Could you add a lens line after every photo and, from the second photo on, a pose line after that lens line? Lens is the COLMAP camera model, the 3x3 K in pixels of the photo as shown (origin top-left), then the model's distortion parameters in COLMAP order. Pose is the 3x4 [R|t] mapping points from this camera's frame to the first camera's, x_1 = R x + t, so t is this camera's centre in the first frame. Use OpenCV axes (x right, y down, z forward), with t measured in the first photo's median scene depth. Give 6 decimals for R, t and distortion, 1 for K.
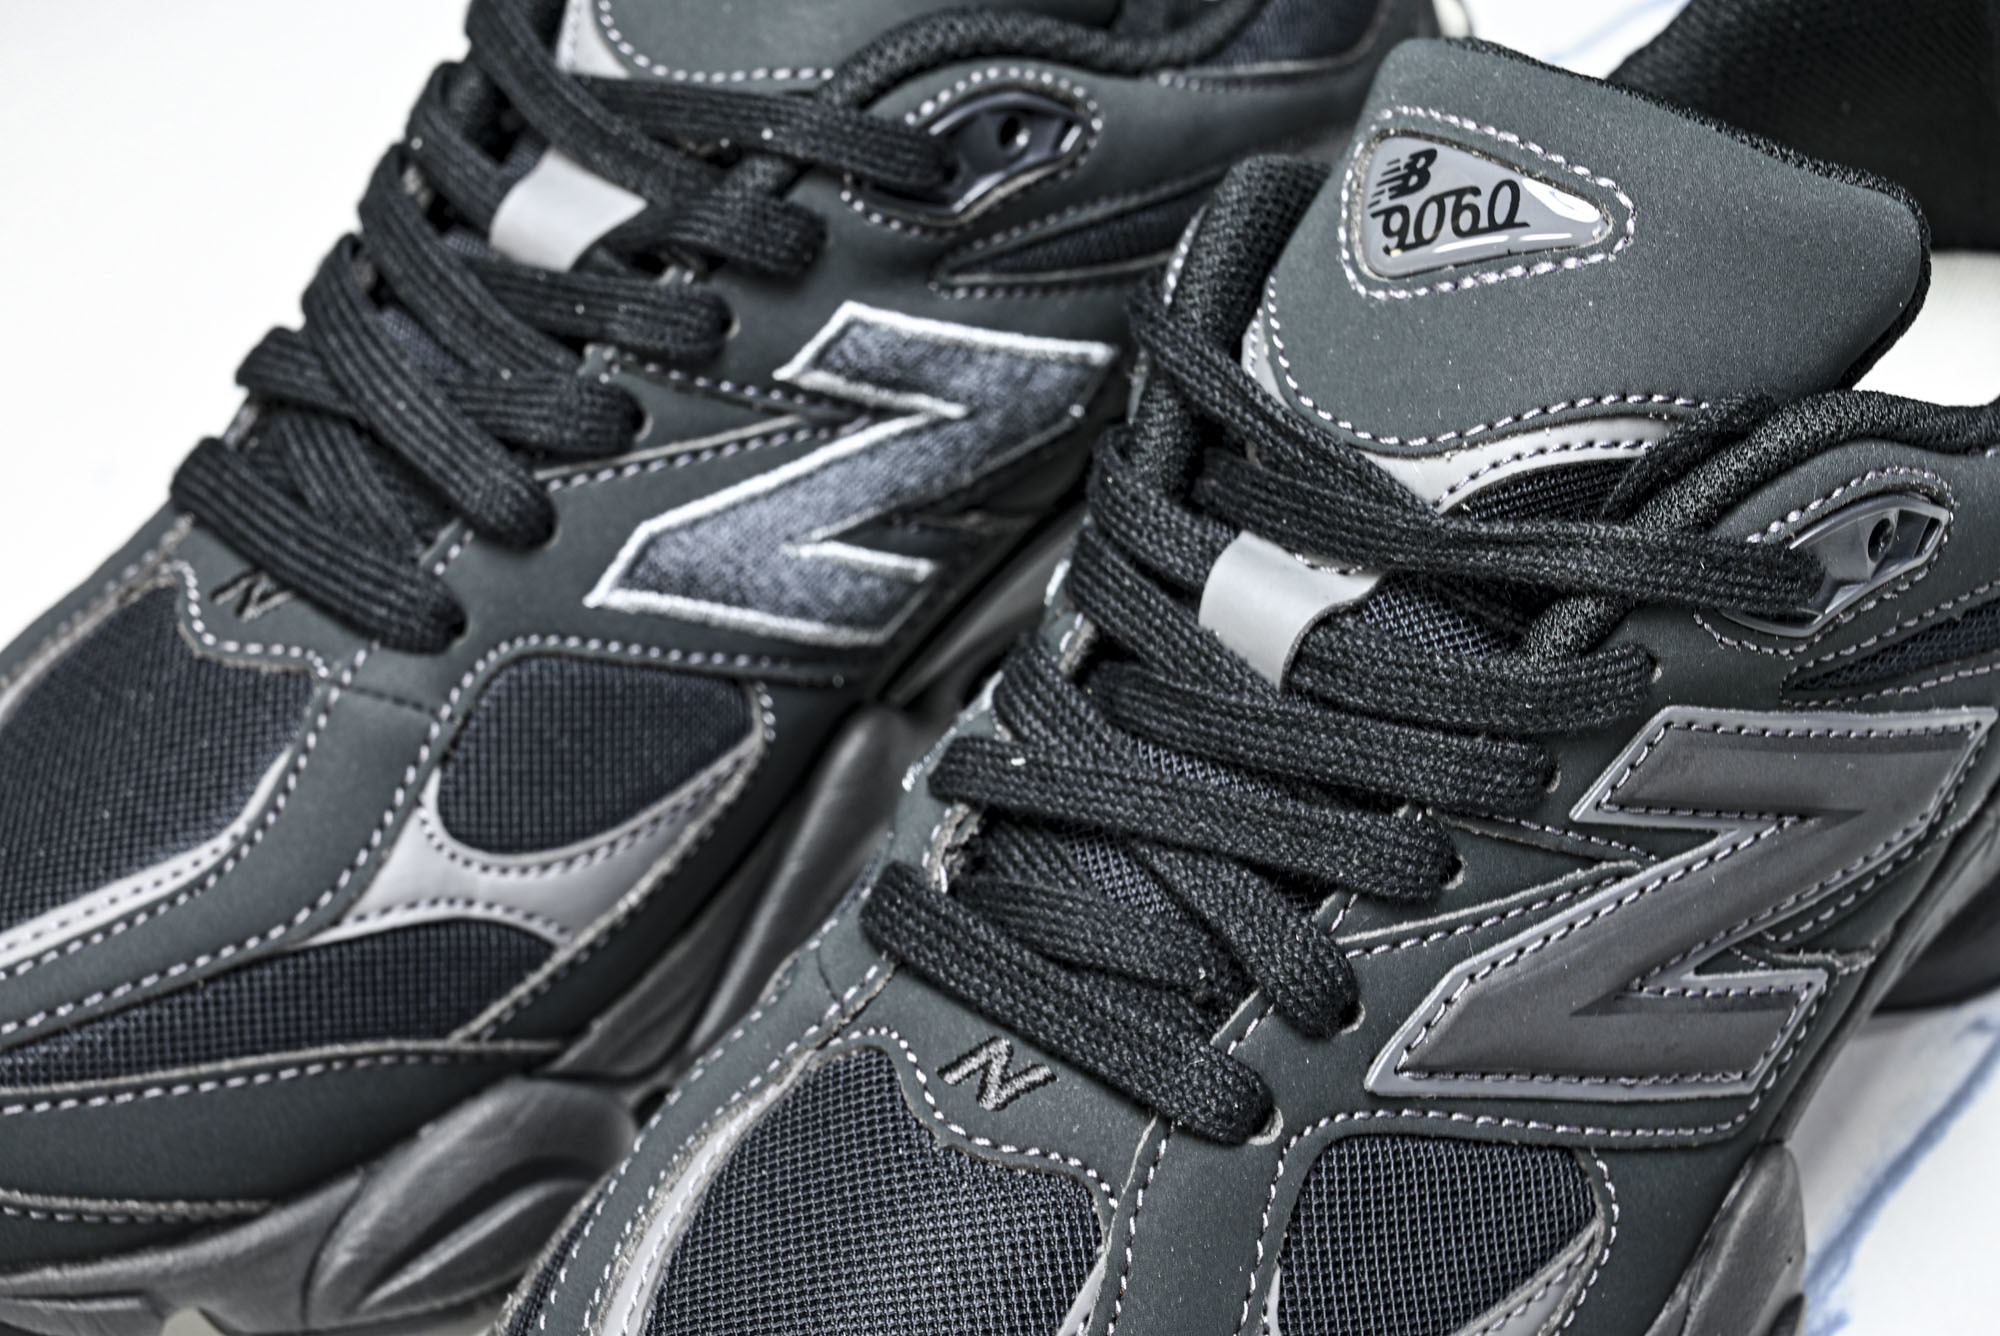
lens RADIAL K [[3559.9, 0, 1005.0], [0, 3559.9, 652.5], [0, 0, 1]] dist [-0.011185, 0.000000]
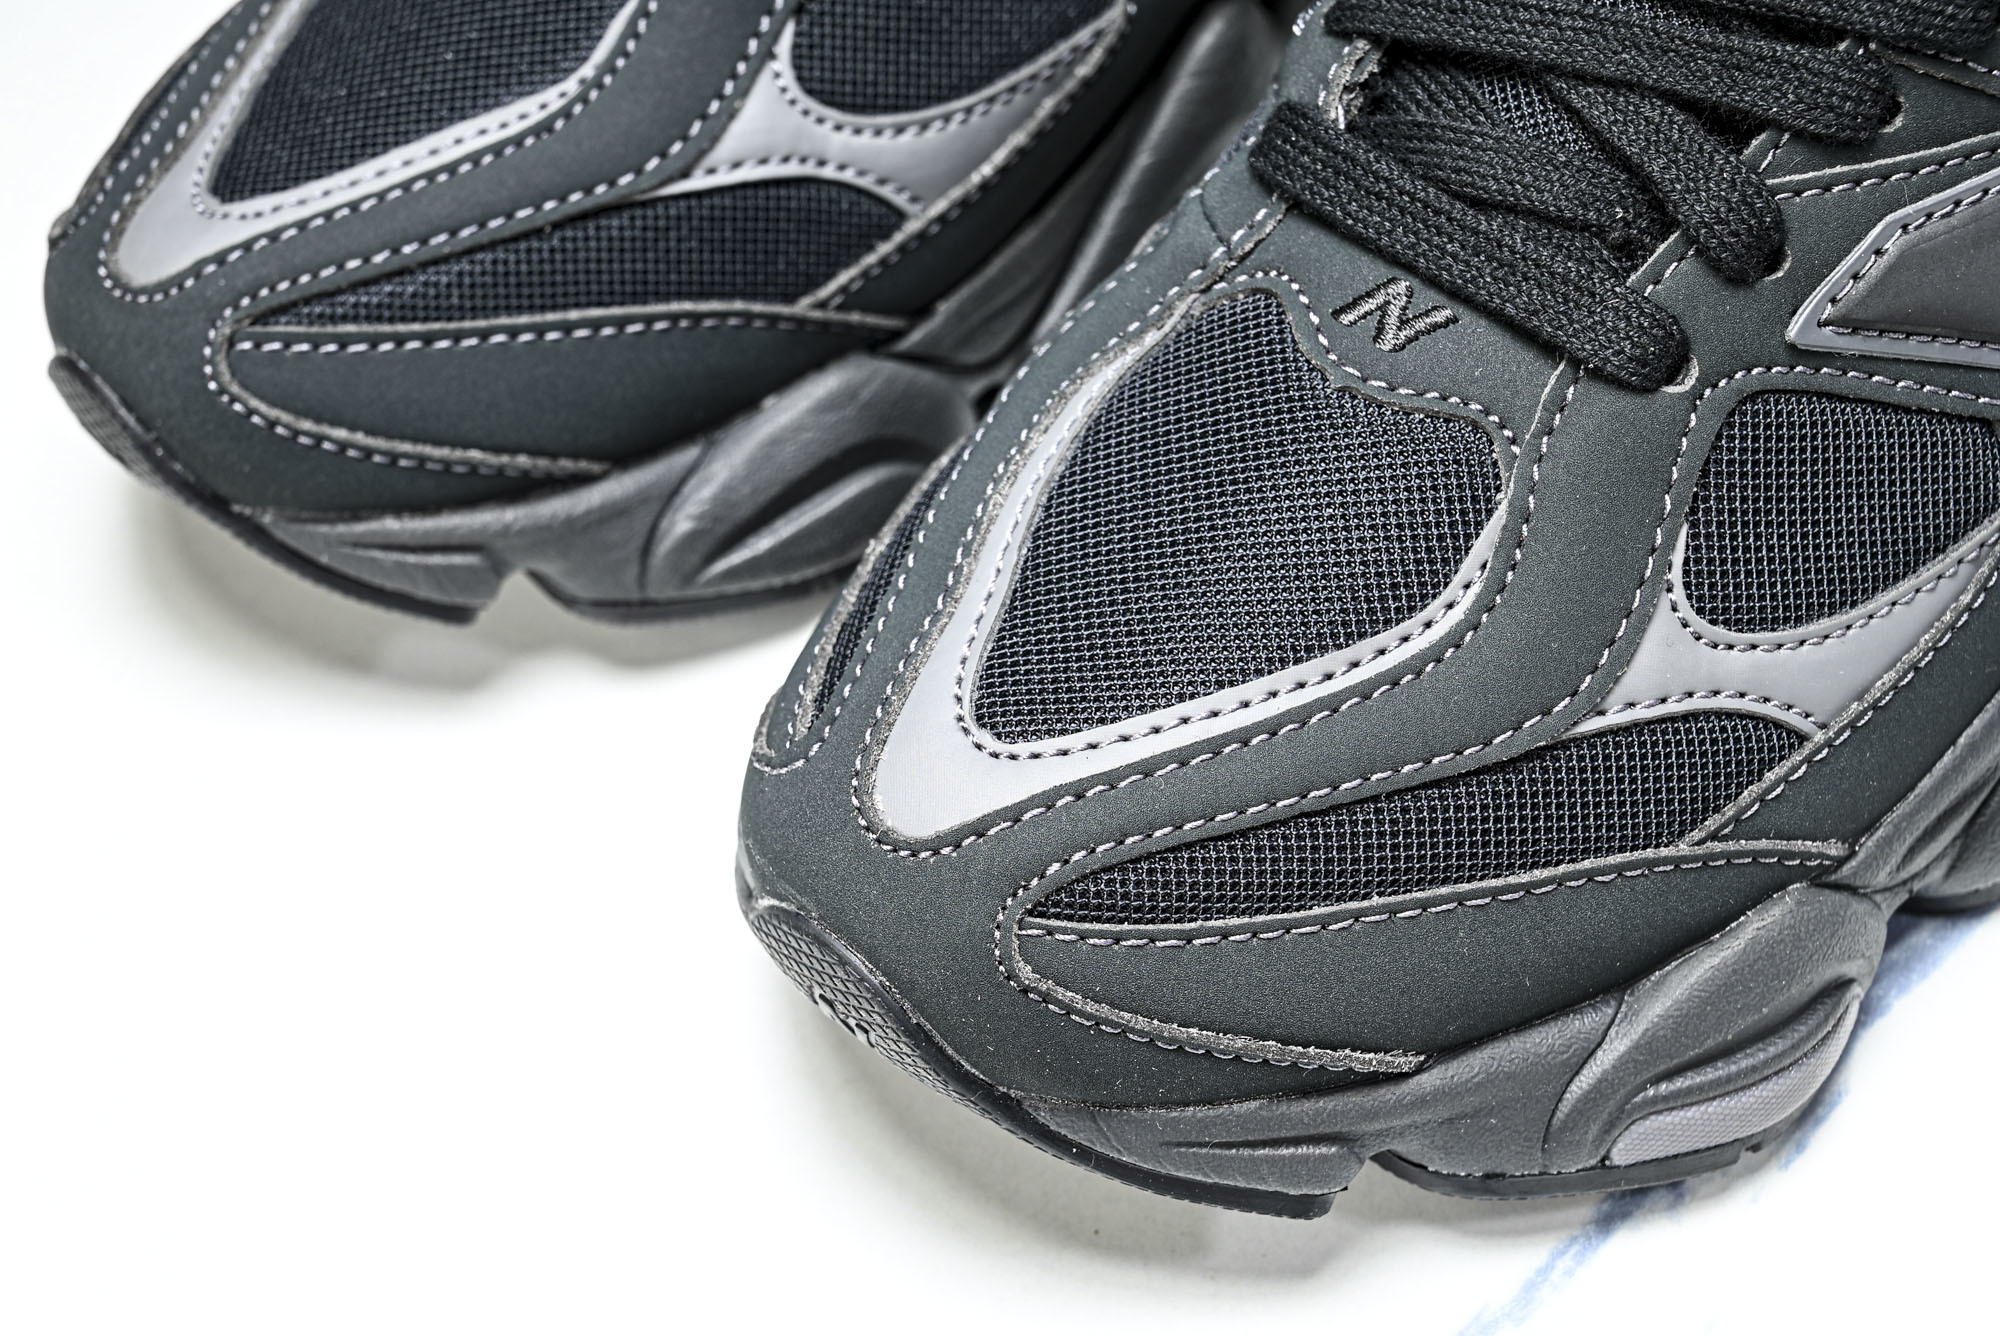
lens RADIAL K [[3559.9, 0, 999.9], [0, 3559.9, 670.5], [0, 0, 1]] dist [-0.011185, 0.000000]
pose [[0.998267, 0.036799, -0.045932, -0.058761], [-0.030831, 0.991743, 0.124477, 0.094231], [0.050133, -0.122845, 0.991159, 0.036704]]
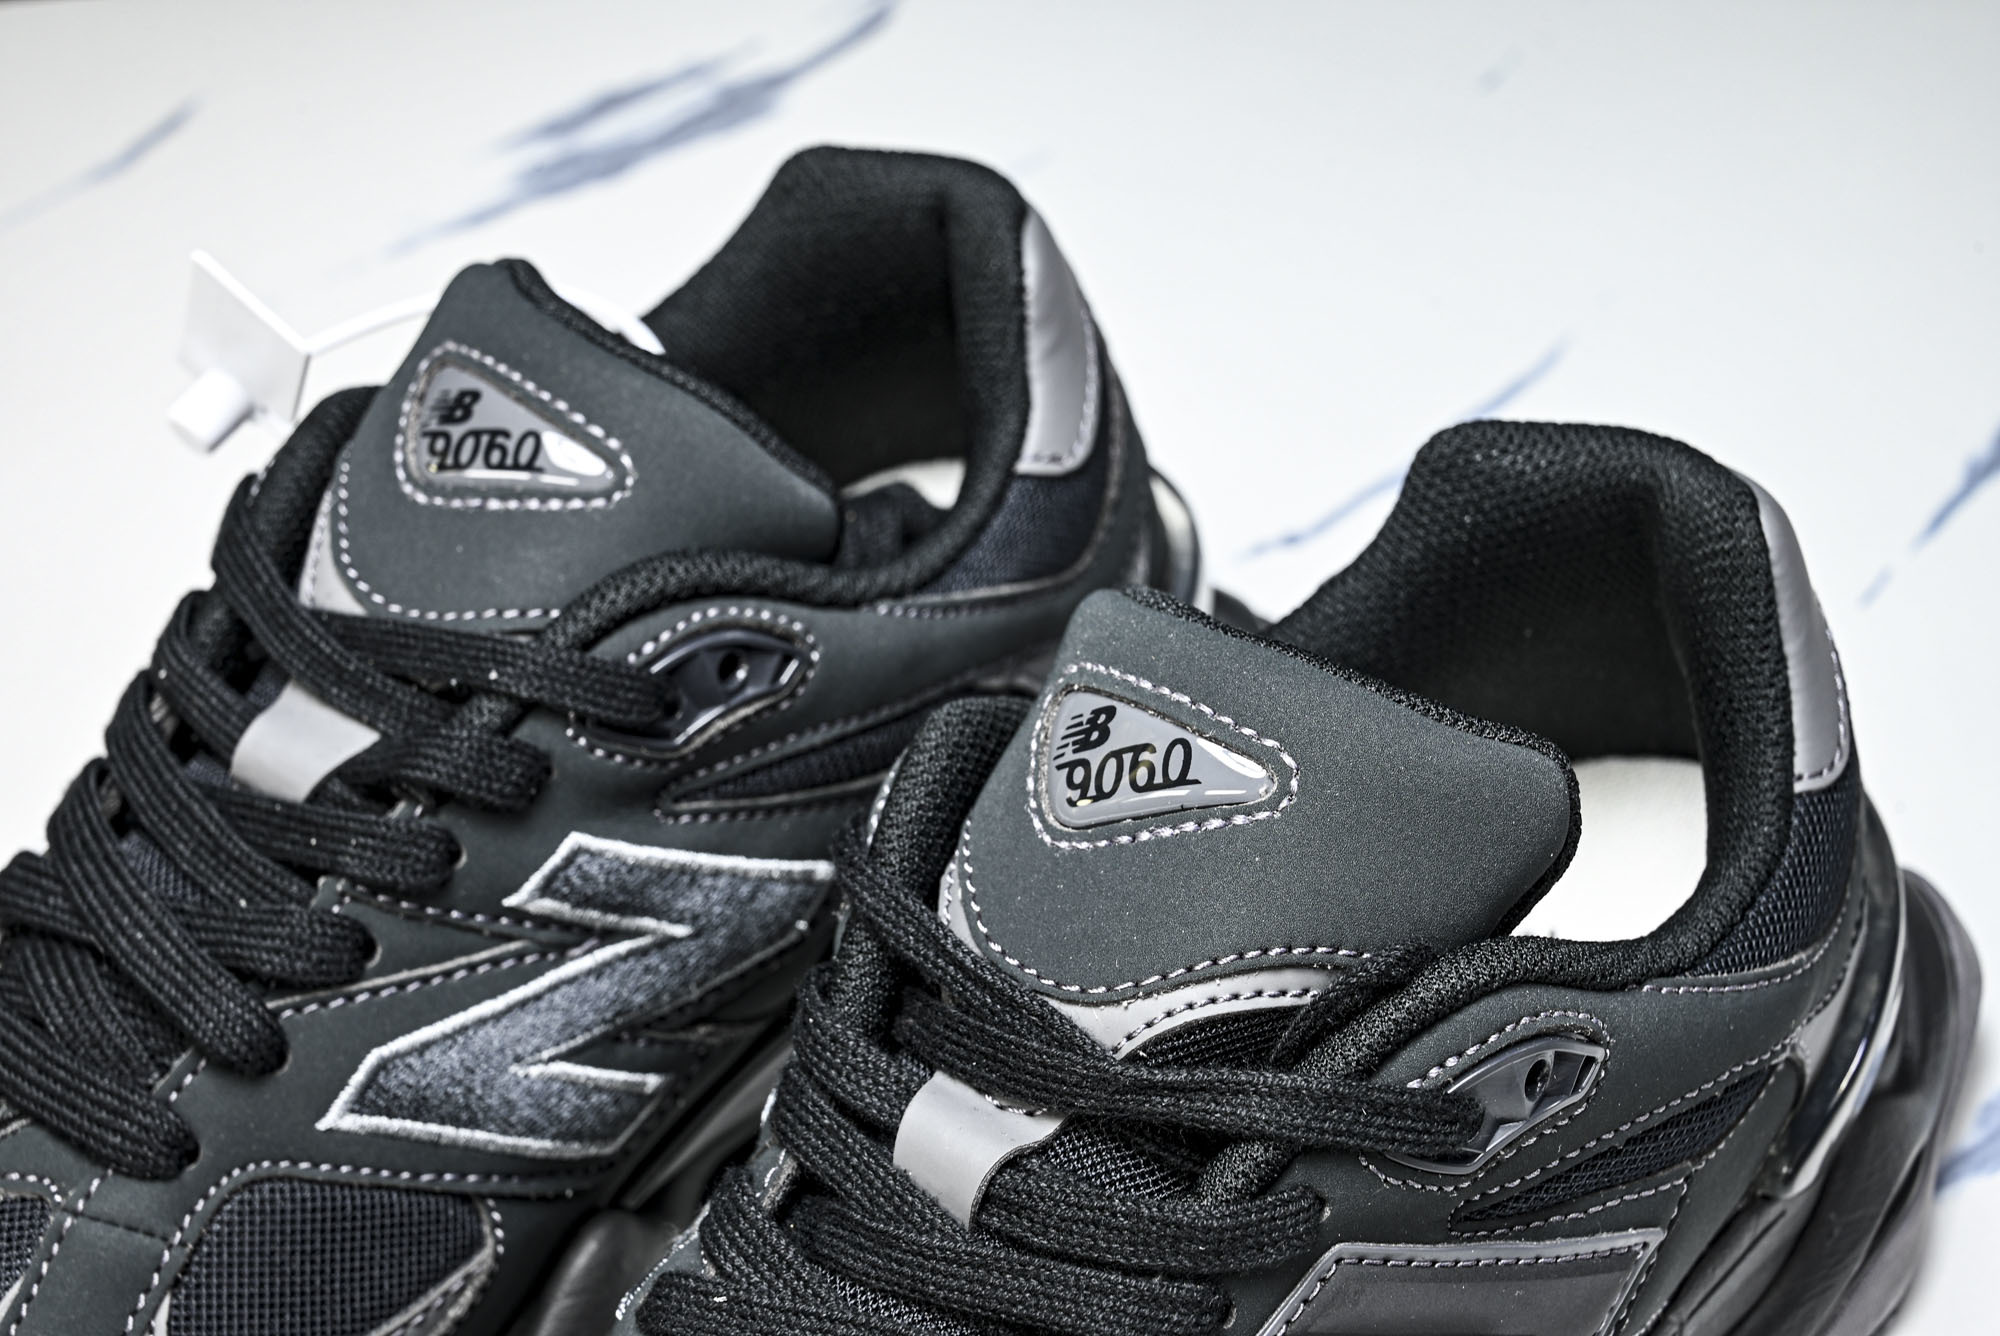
lens RADIAL K [[3559.9, 0, 1011.2], [0, 3559.9, 655.6], [0, 0, 1]] dist [-0.011185, 0.000000]
pose [[0.999230, -0.006640, 0.038678, 0.049276], [0.010185, 0.995689, -0.092195, -0.059106], [-0.037899, 0.092518, 0.994989, -0.049761]]
